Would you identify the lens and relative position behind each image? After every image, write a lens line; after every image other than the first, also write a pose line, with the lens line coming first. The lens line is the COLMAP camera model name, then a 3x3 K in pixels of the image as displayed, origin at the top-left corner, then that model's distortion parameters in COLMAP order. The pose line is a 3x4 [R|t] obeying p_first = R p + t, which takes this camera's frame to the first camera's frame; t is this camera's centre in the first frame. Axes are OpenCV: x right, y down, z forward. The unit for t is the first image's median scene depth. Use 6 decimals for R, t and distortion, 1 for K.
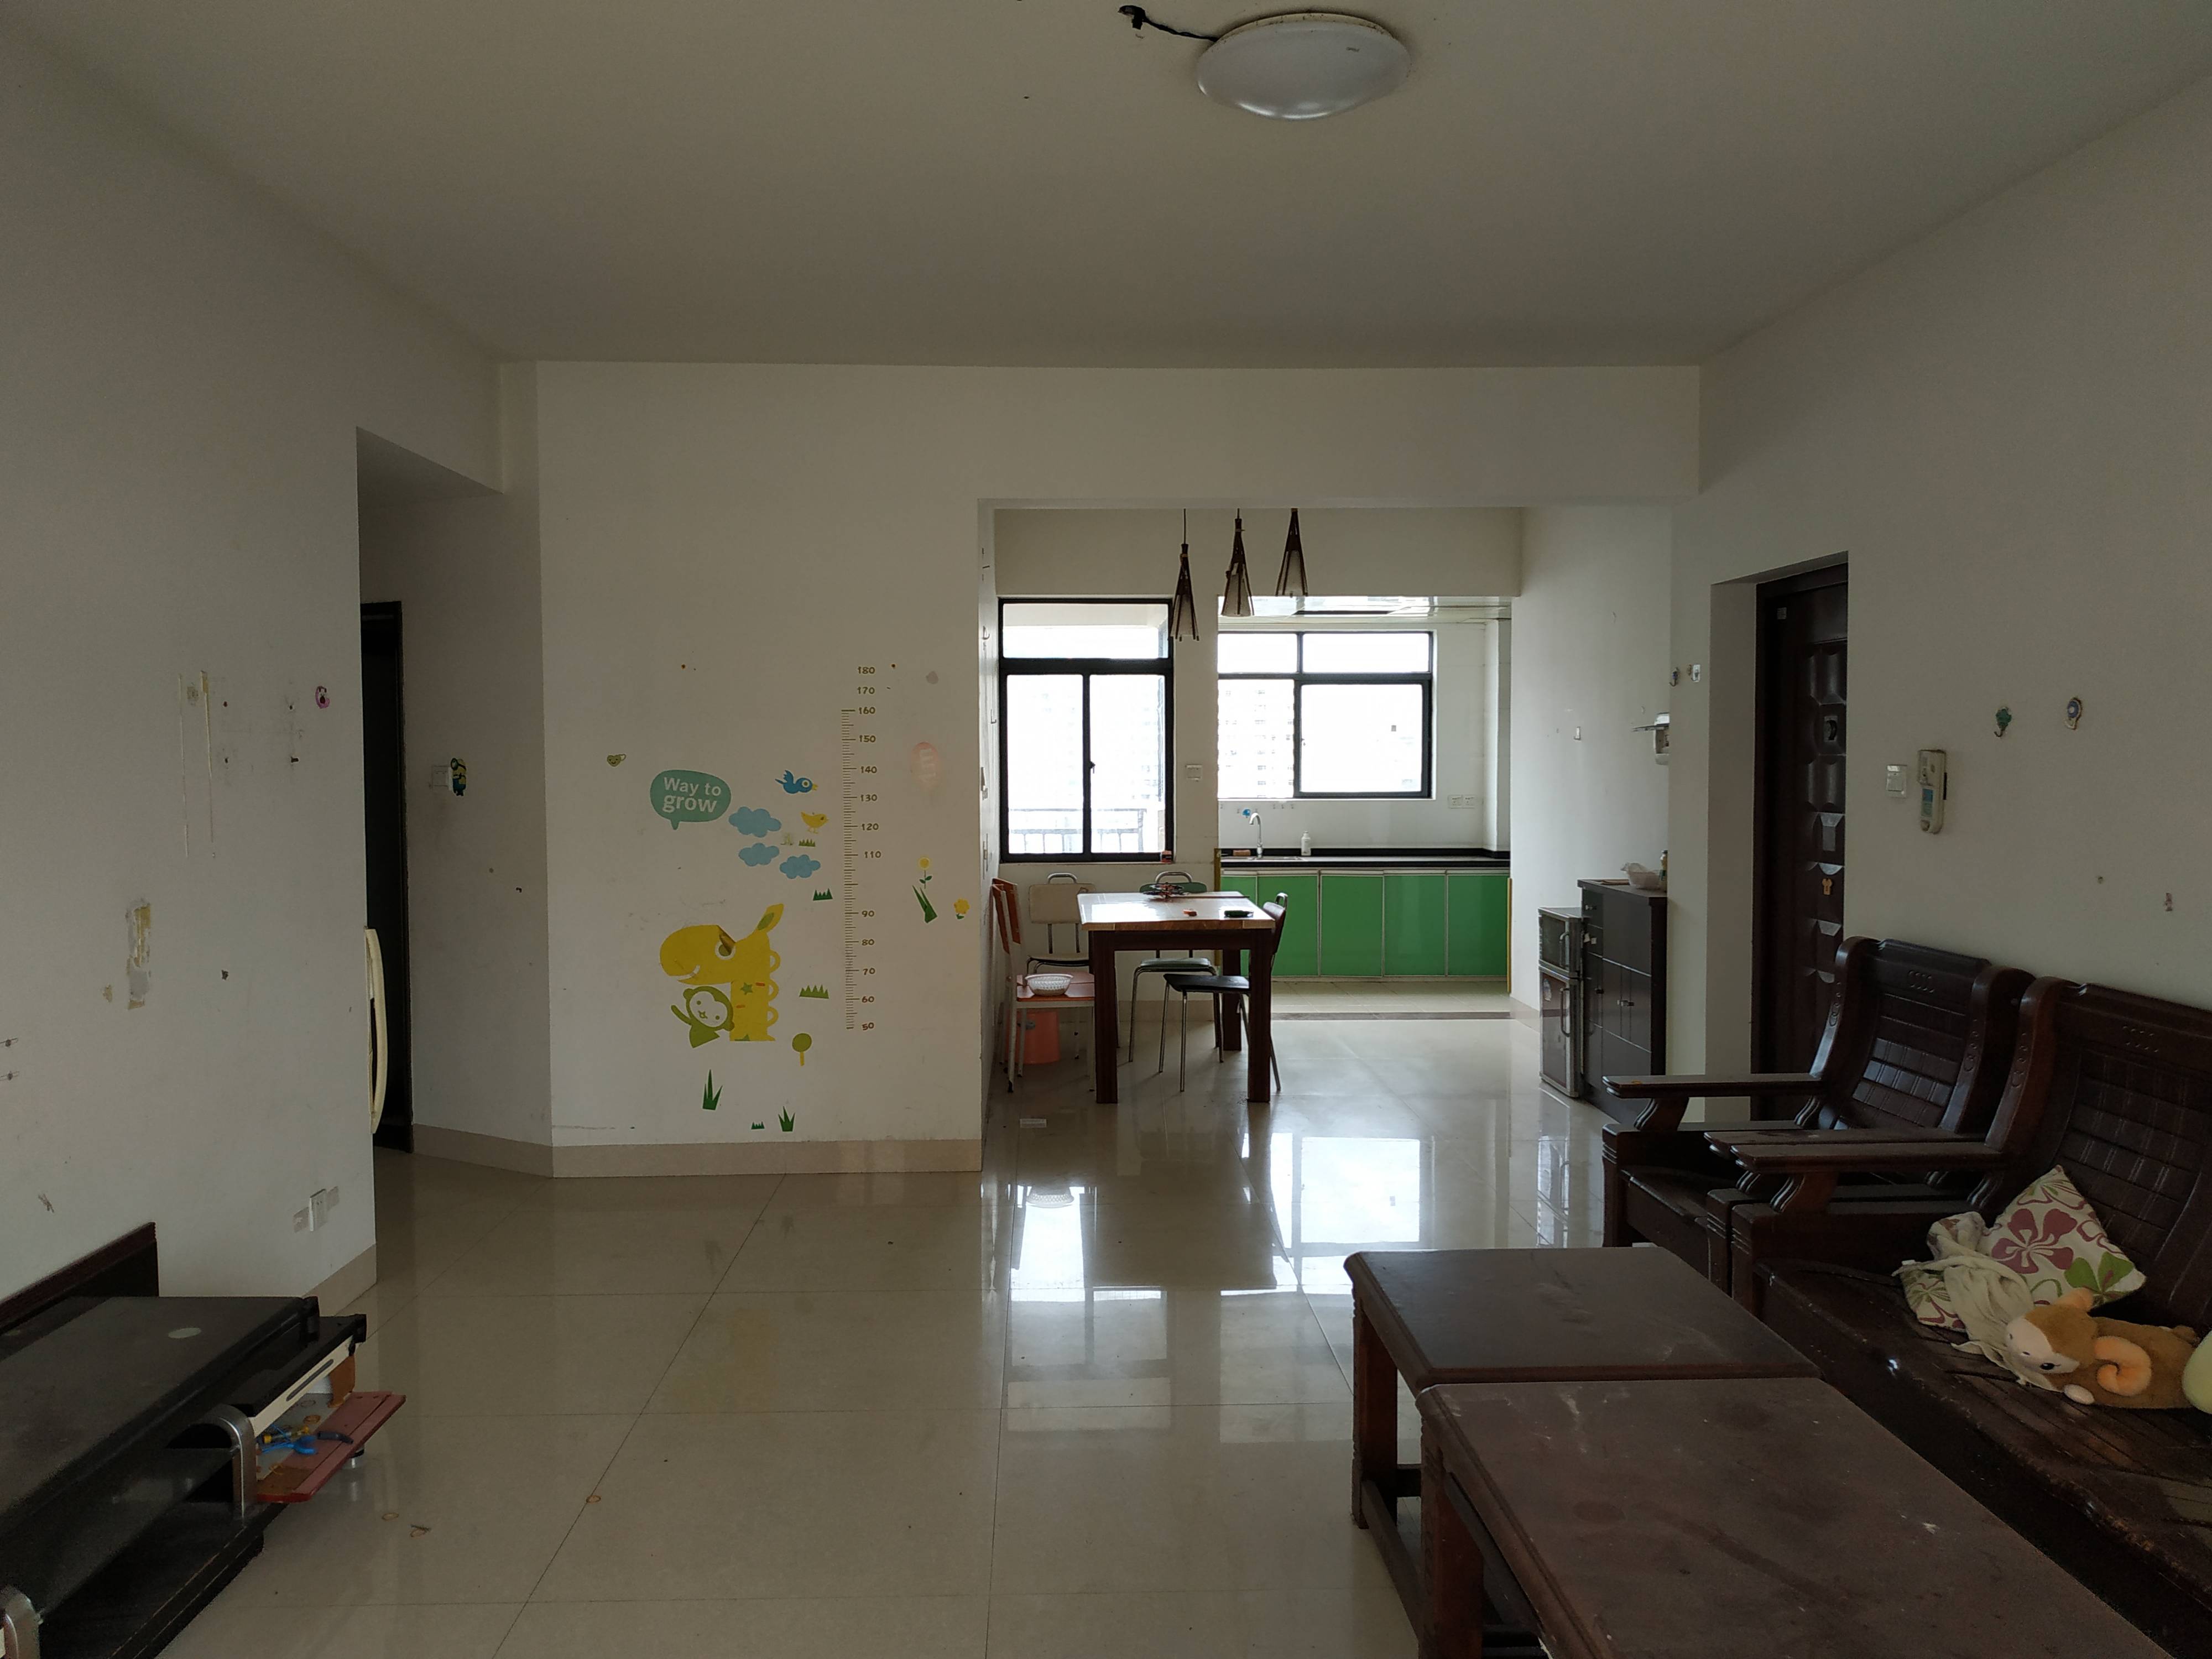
lens RADIAL K [[1637.8, 0, 1095.2], [0, 1637.8, 822.2], [0, 0, 1]] dist [0.025581, -0.038653]
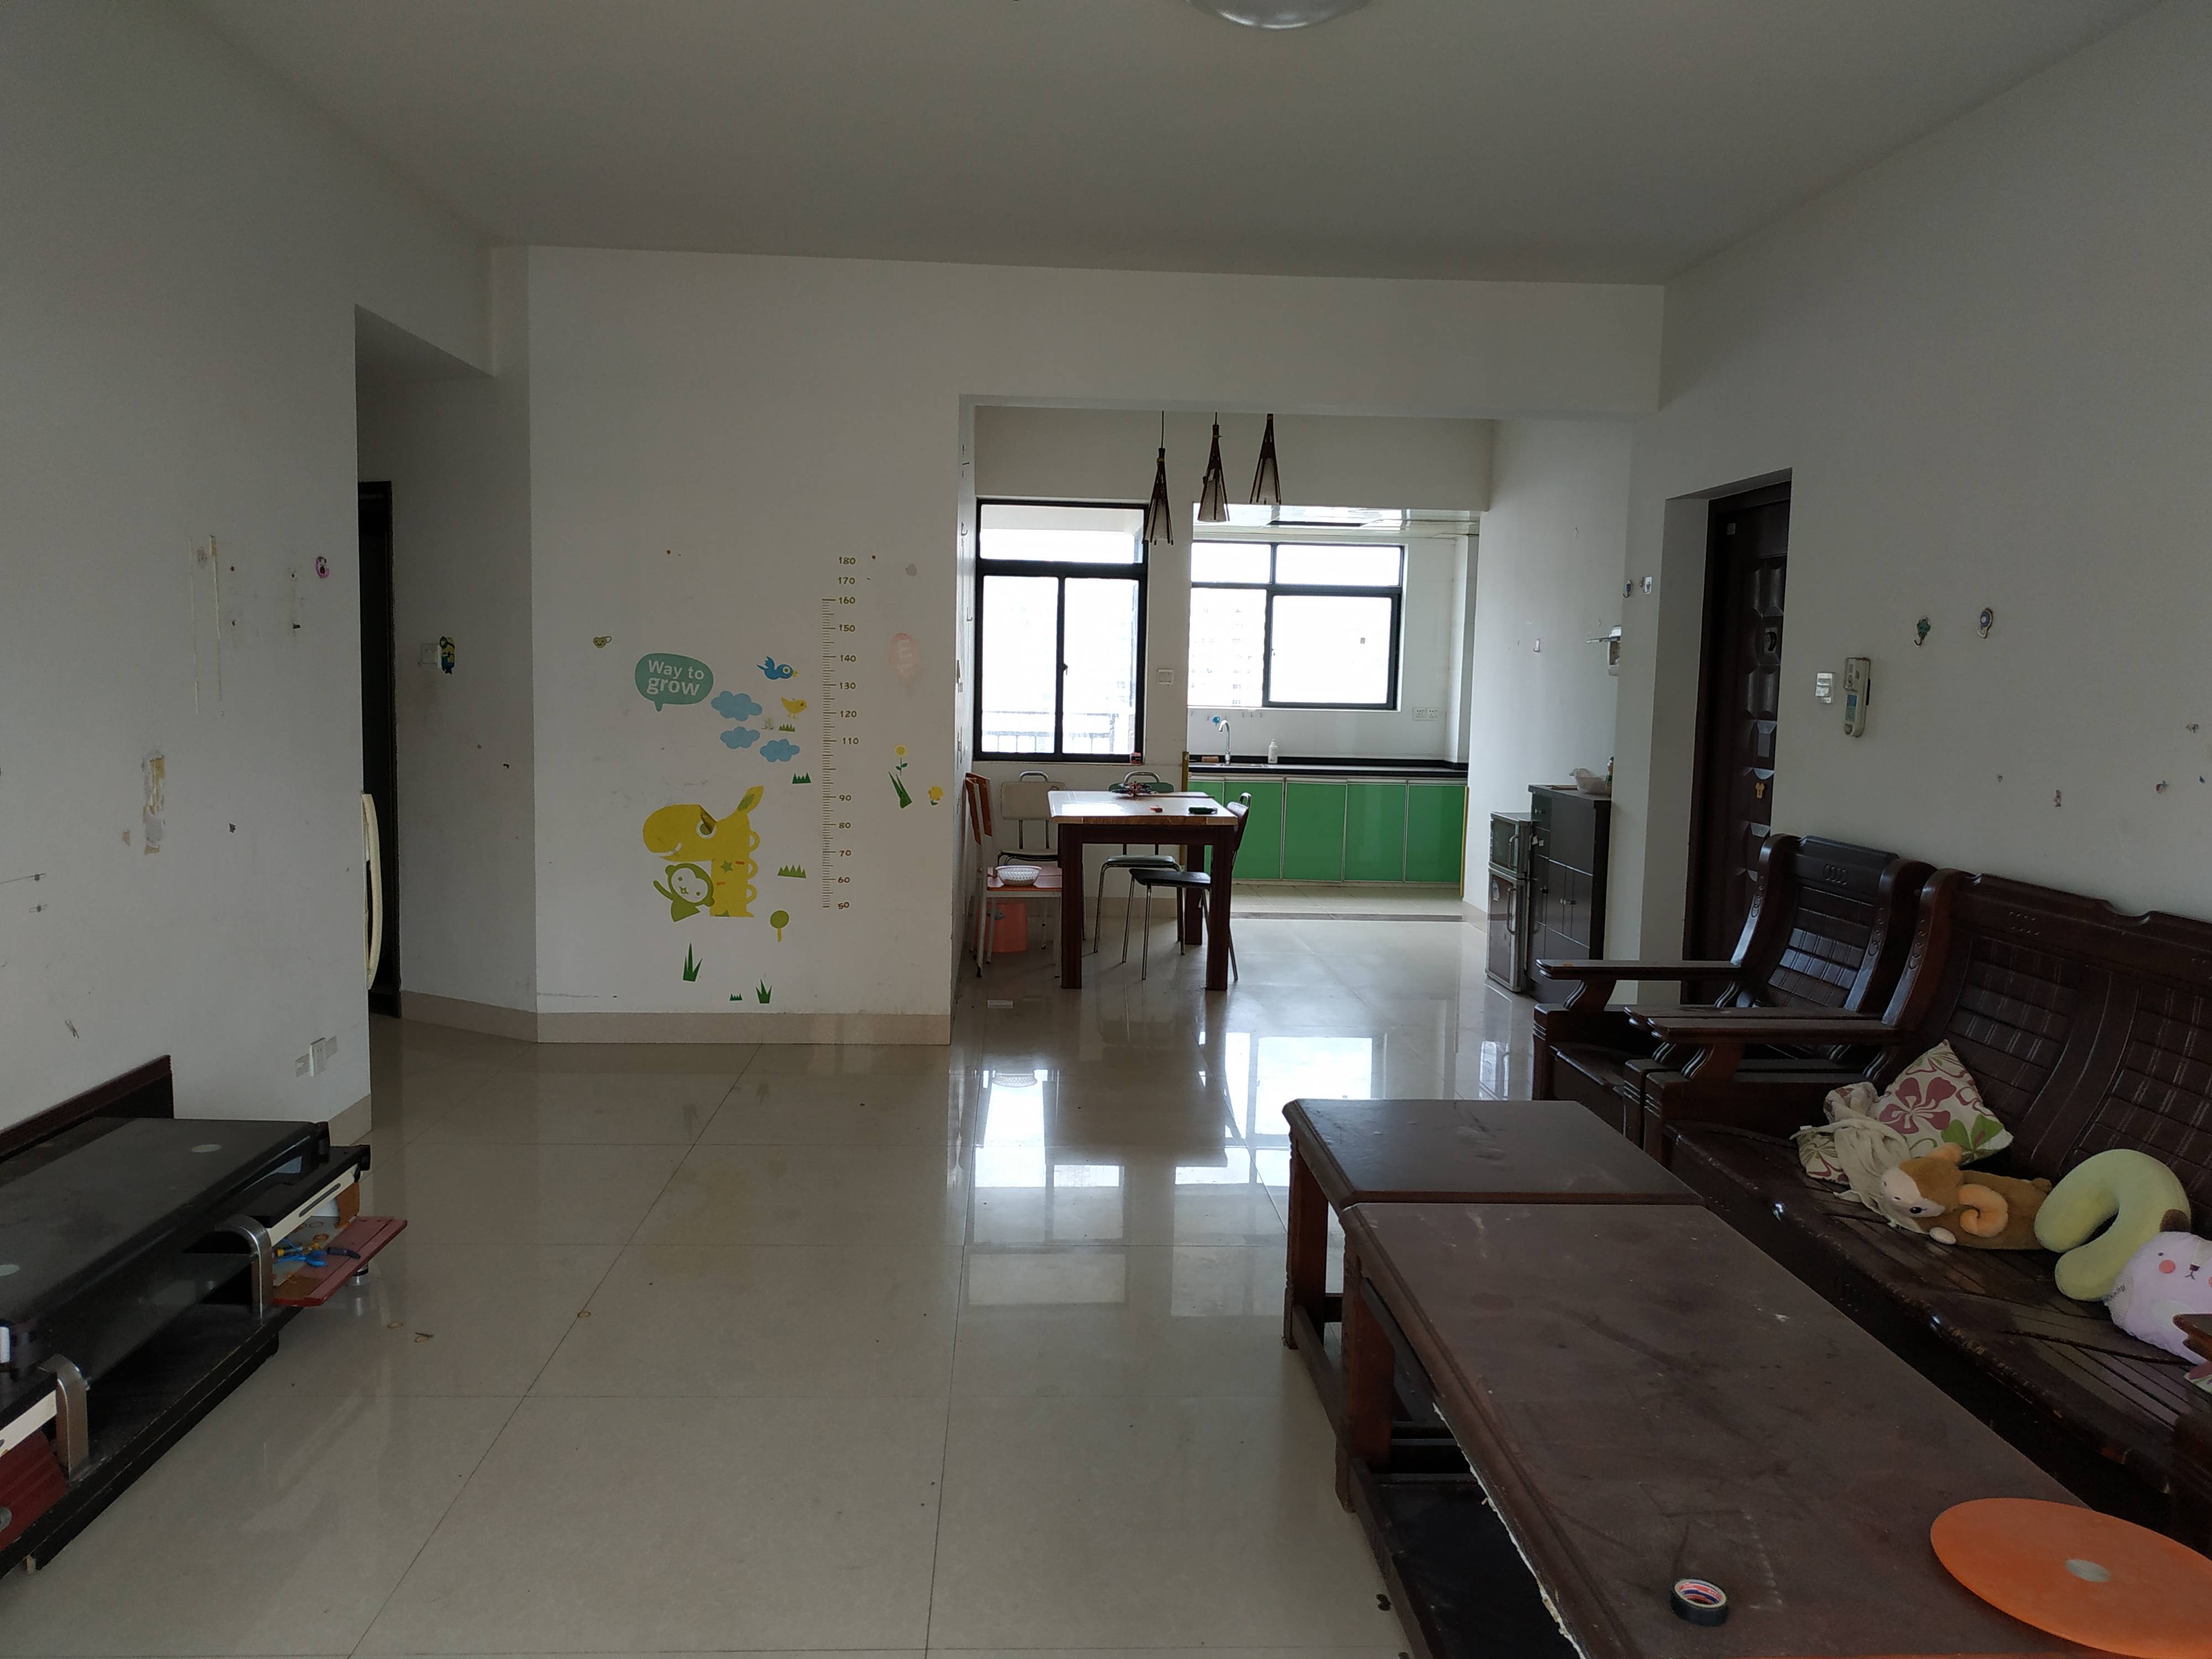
lens RADIAL K [[1637.8, 0, 1094.5], [0, 1637.8, 822.9], [0, 0, 1]] dist [0.025581, -0.038653]
pose [[0.999542, 0.025033, 0.017020, 0.002120], [-0.025877, 0.998344, 0.051371, 0.015895], [-0.015706, -0.051788, 0.998535, -0.042208]]
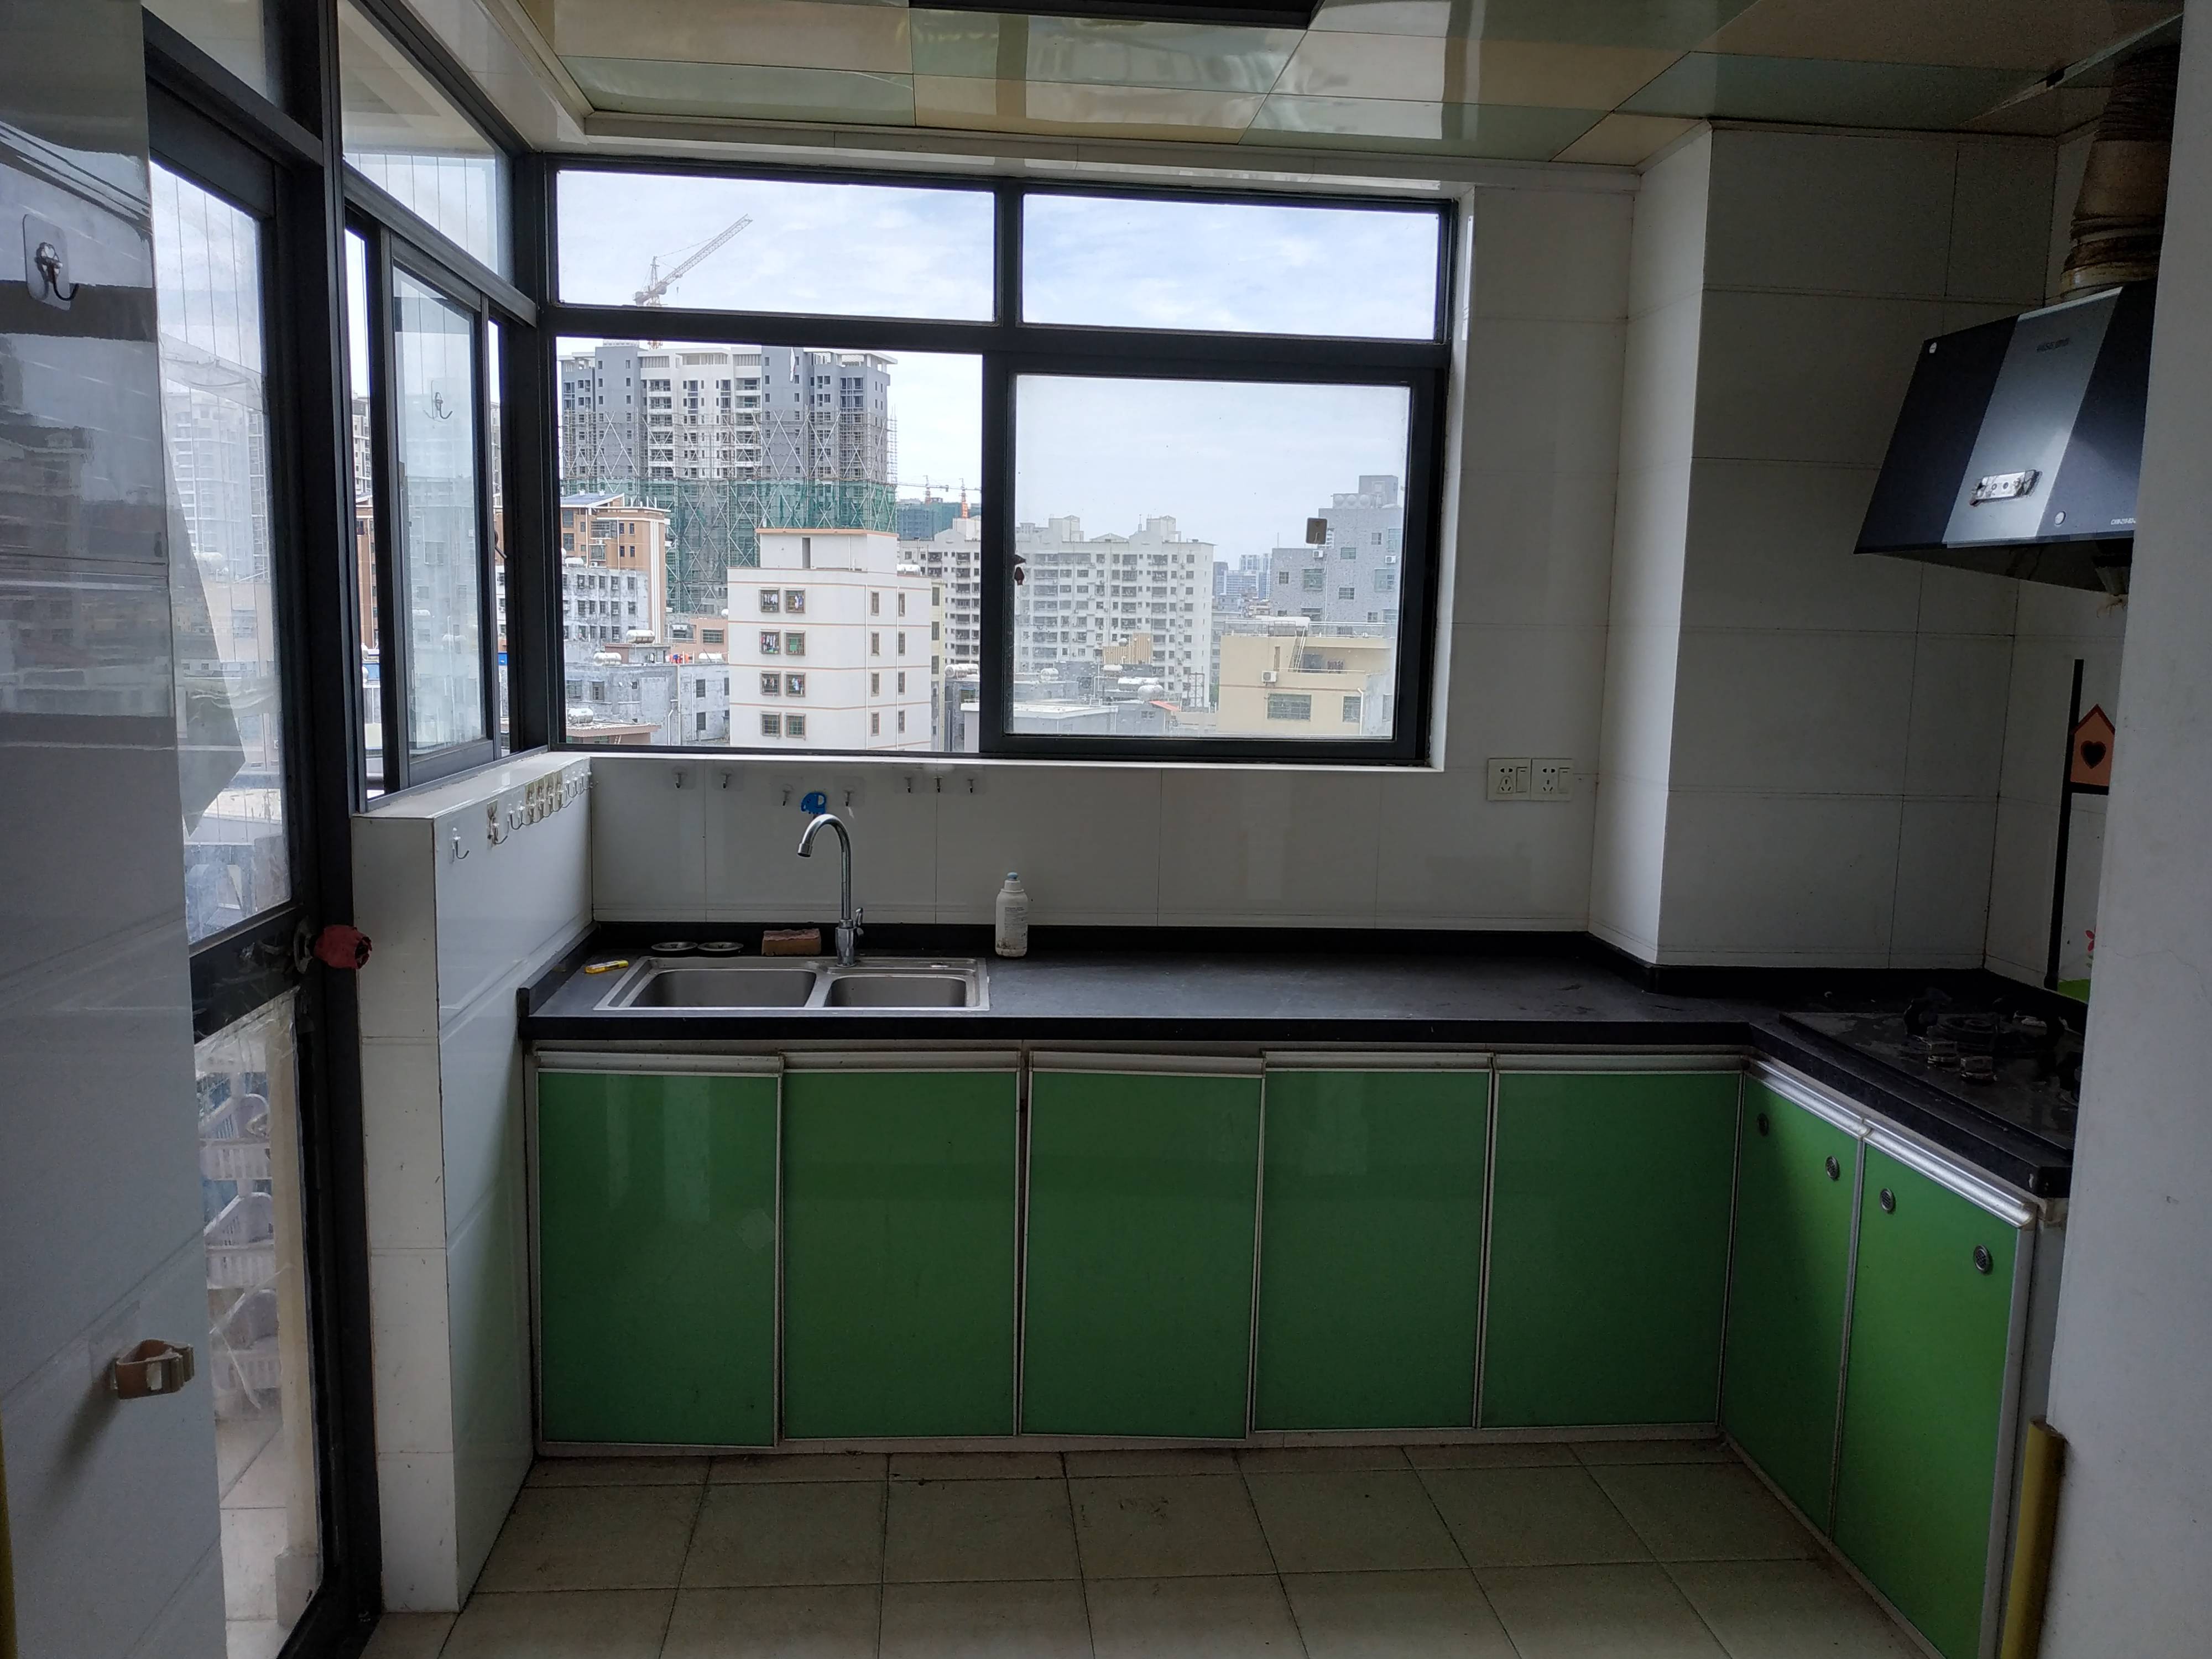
lens RADIAL K [[1637.8, 0, 1112.3], [0, 1637.8, 851.6], [0, 0, 1]] dist [0.025581, -0.038653]
pose [[0.996515, 0.016460, 0.081773, 0.242635], [-0.024577, 0.994758, 0.099263, -0.054769], [-0.079710, -0.100927, 0.991696, 1.397700]]
